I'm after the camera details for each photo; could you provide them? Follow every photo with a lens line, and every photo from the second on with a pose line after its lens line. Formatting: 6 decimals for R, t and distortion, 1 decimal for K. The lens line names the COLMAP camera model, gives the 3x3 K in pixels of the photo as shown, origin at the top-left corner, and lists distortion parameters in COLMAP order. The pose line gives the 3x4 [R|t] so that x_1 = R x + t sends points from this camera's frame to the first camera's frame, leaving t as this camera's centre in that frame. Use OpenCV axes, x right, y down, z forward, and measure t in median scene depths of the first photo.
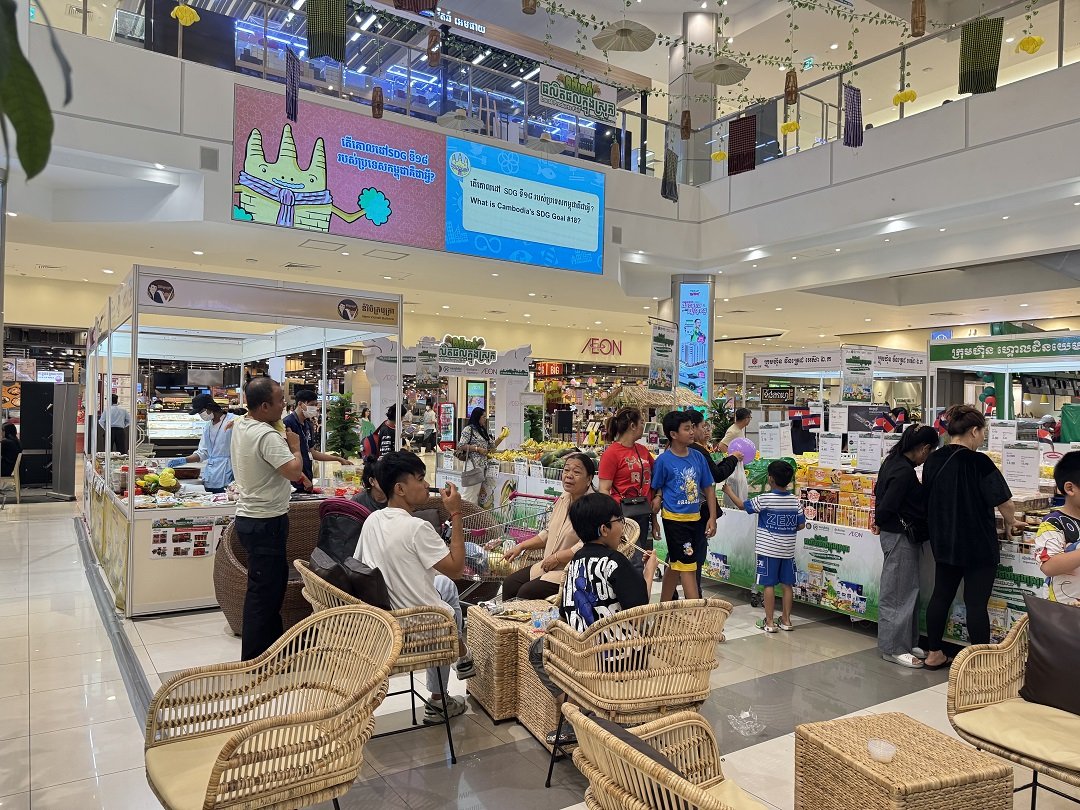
lens RADIAL K [[759.3, 0, 532.4], [0, 759.3, 408.2], [0, 0, 1]] dist [0.065680, -0.066433]
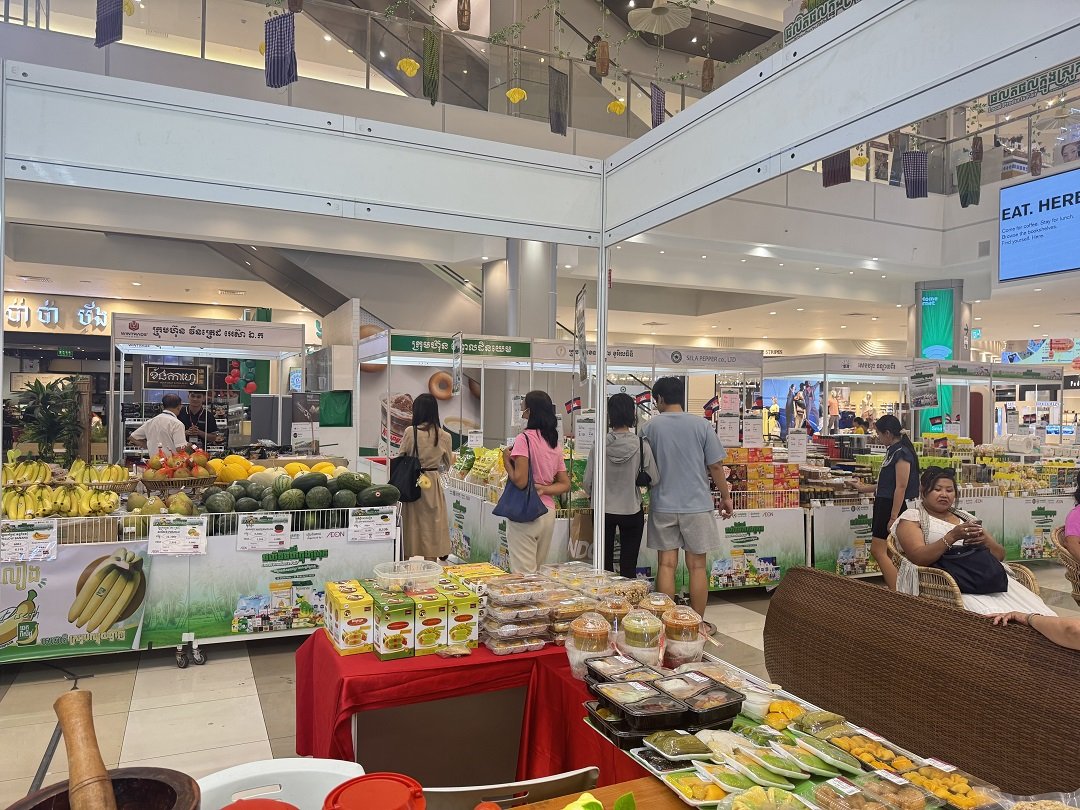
lens RADIAL K [[759.3, 0, 532.4], [0, 759.3, 408.2], [0, 0, 1]] dist [0.065680, -0.066433]
pose [[0.195381, -0.011031, 0.980665, -0.740225], [-0.017757, 0.999733, 0.014783, -0.005783], [-0.980567, -0.020302, 0.195133, 1.081294]]
